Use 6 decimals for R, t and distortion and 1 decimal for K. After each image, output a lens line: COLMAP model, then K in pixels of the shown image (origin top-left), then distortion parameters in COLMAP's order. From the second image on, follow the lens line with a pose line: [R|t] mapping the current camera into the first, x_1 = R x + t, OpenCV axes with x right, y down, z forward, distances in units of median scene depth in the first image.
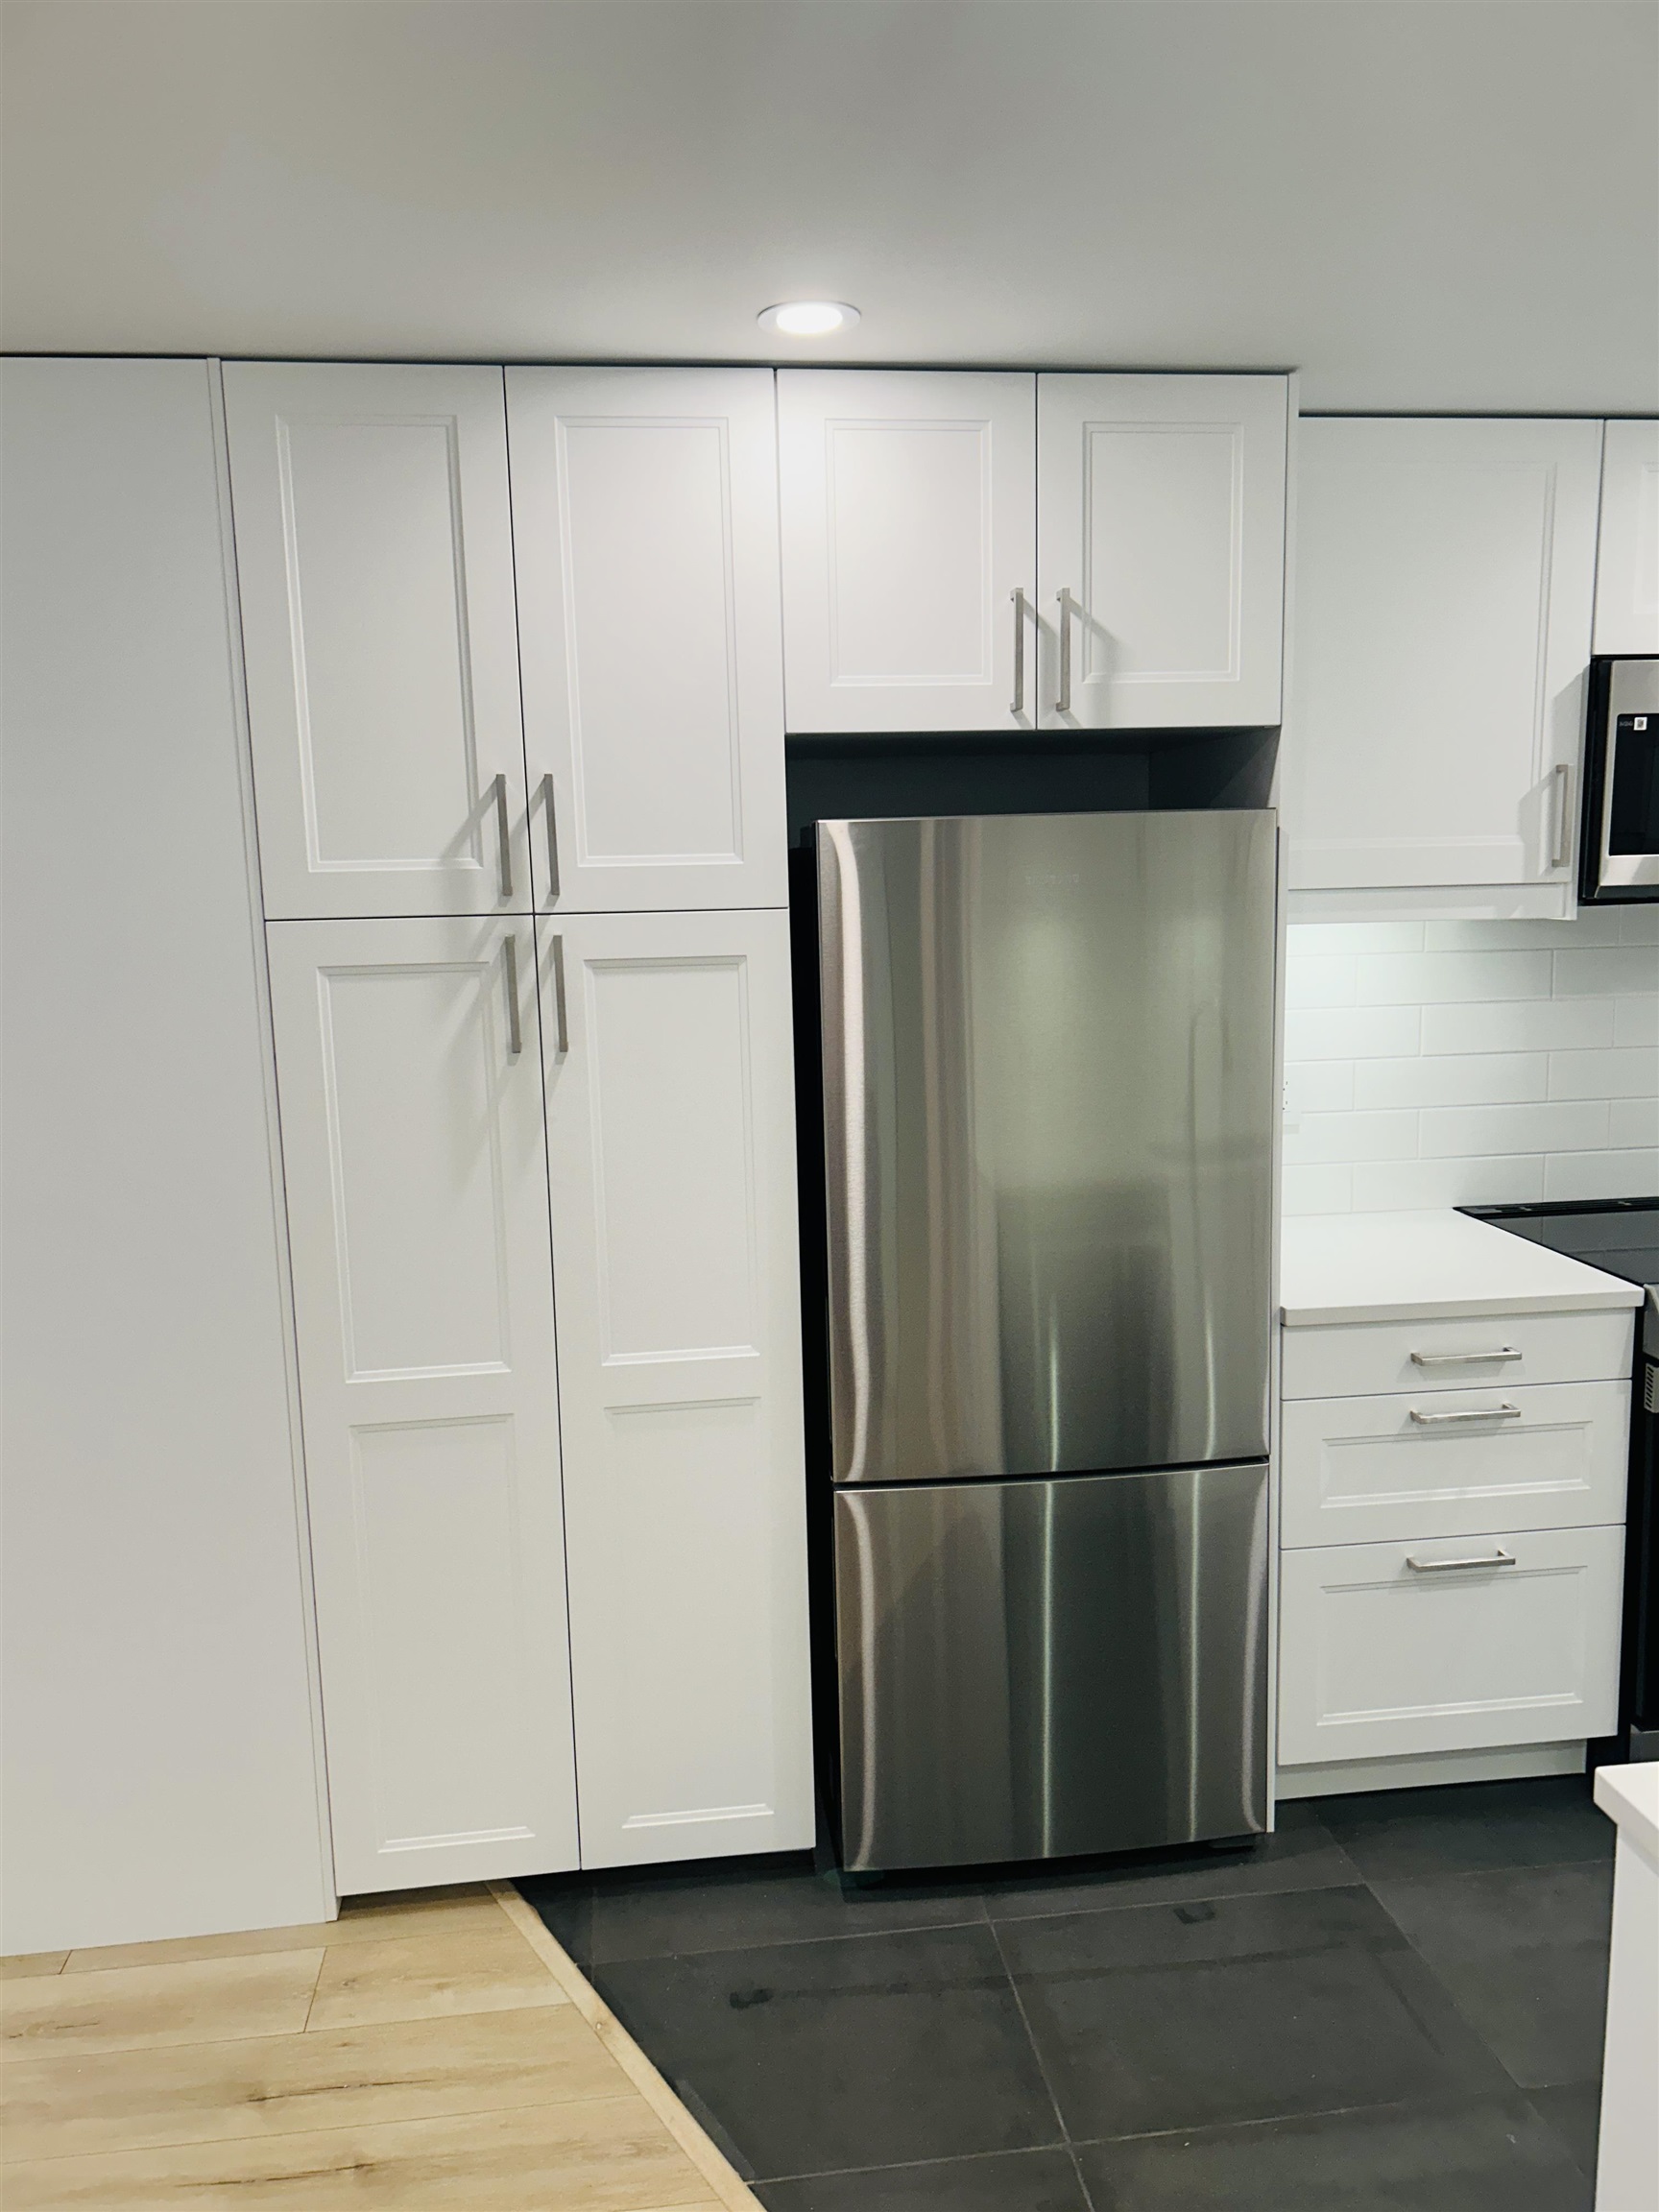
lens RADIAL K [[1650.8, 0, 839.0], [0, 1650.8, 1109.3], [0, 0, 1]] dist [0.078506, -0.096598]
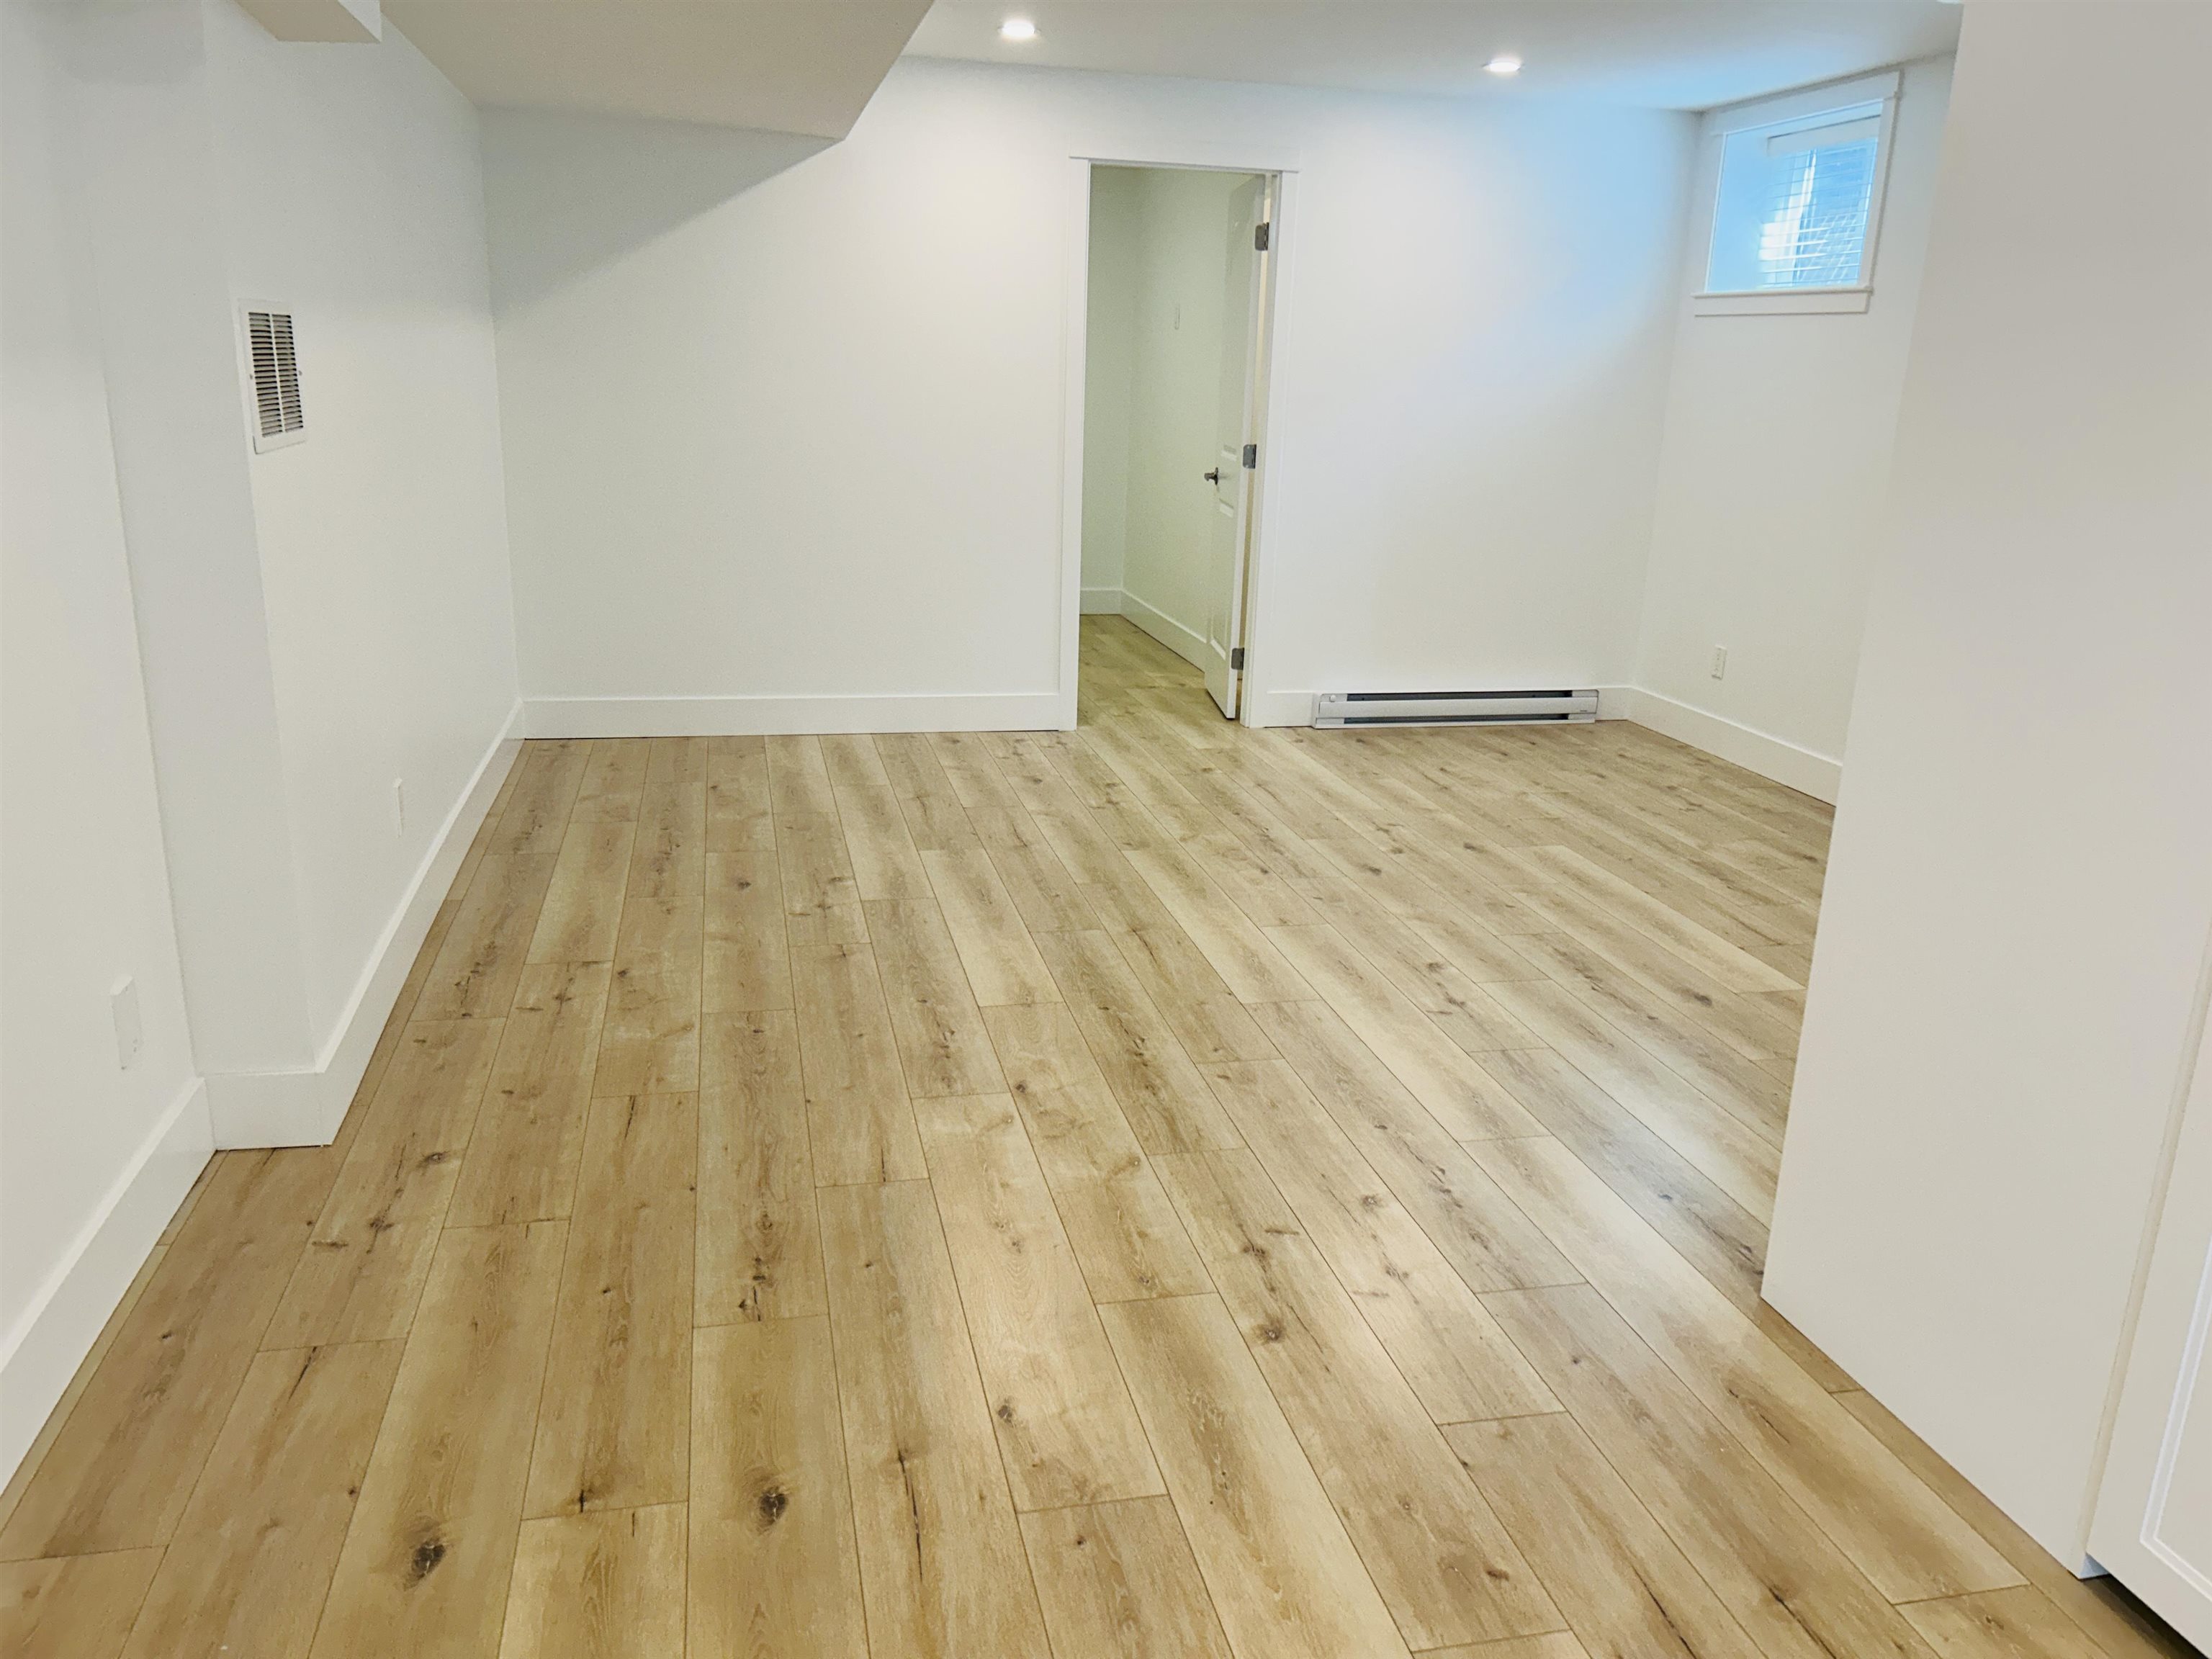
lens RADIAL K [[1650.8, 0, 1101.2], [0, 1650.8, 840.3], [0, 0, 1]] dist [0.078506, -0.096598]
pose [[0.085875, 0.301037, -0.949738, 0.126158], [-0.178306, 0.942513, 0.282624, 0.011544], [0.980221, 0.145074, 0.134615, 0.176739]]
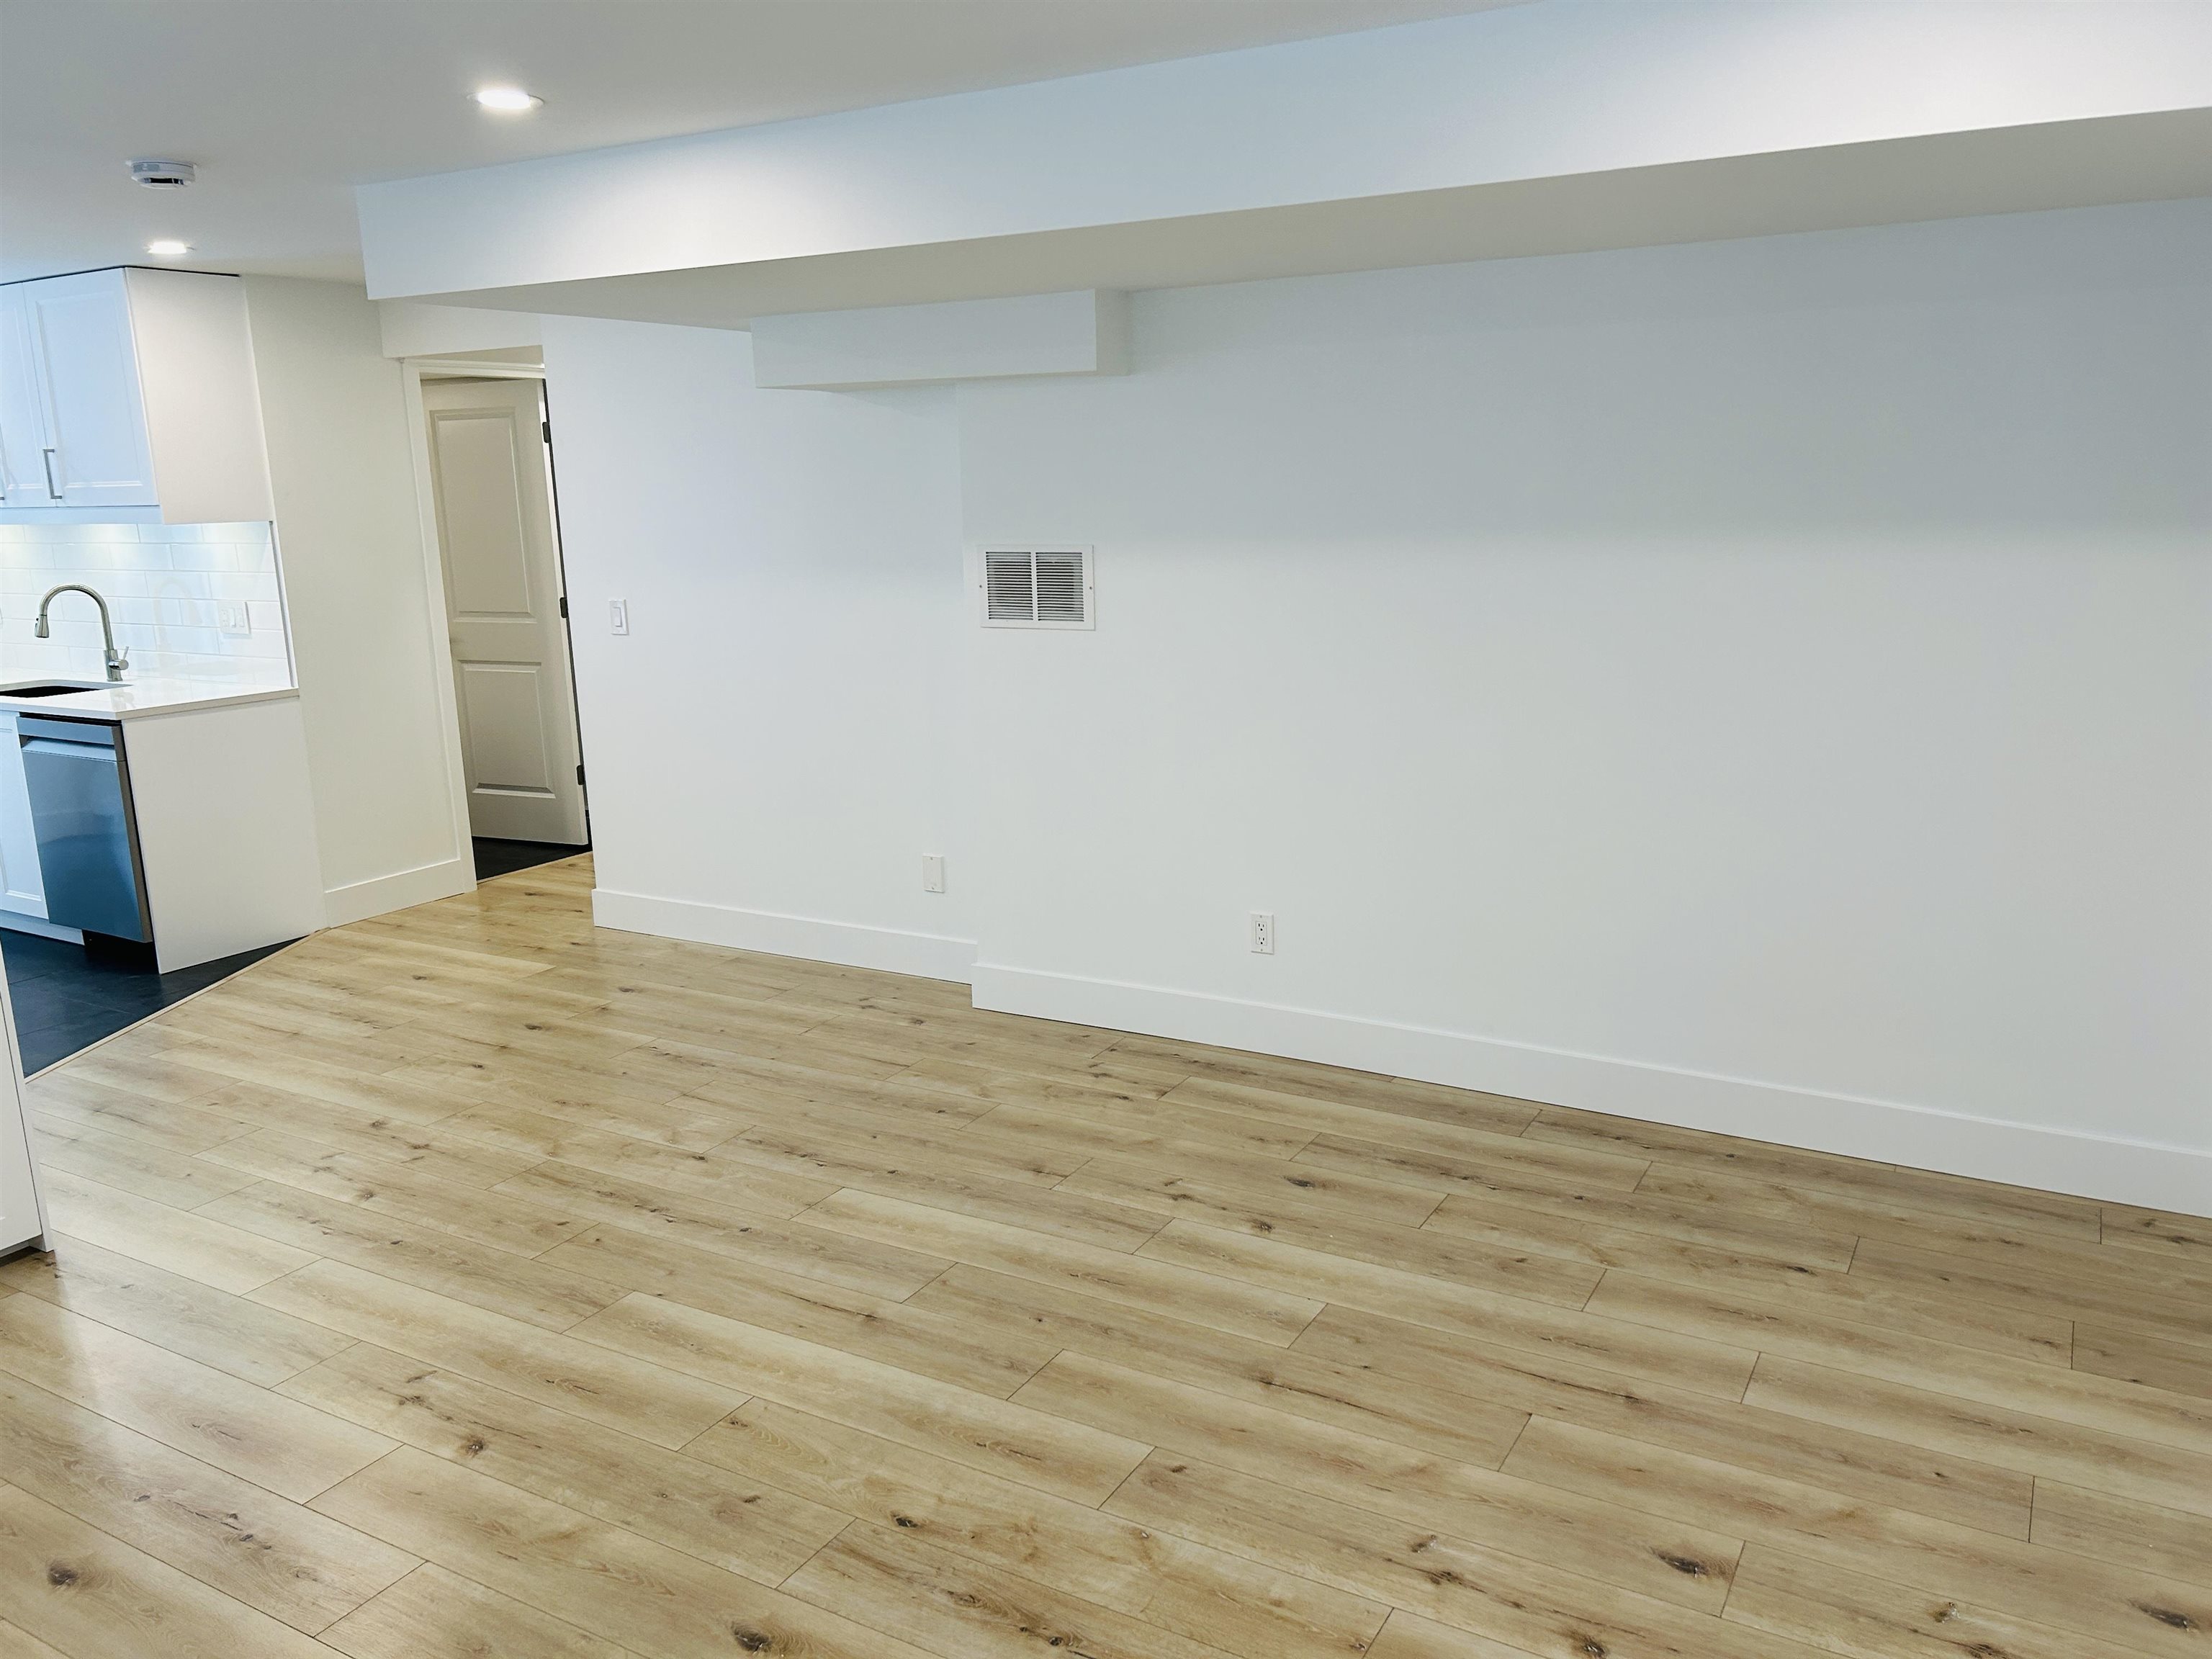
lens RADIAL K [[1674.9, 0, 1119.9], [0, 1674.9, 839.5], [0, 0, 1]] dist [0.052789, -0.052358]
pose [[-0.793257, -0.090923, 0.602060, -0.898521], [0.129670, 0.940879, 0.312940, -0.067542], [-0.594919, 0.326311, -0.734569, 0.593176]]
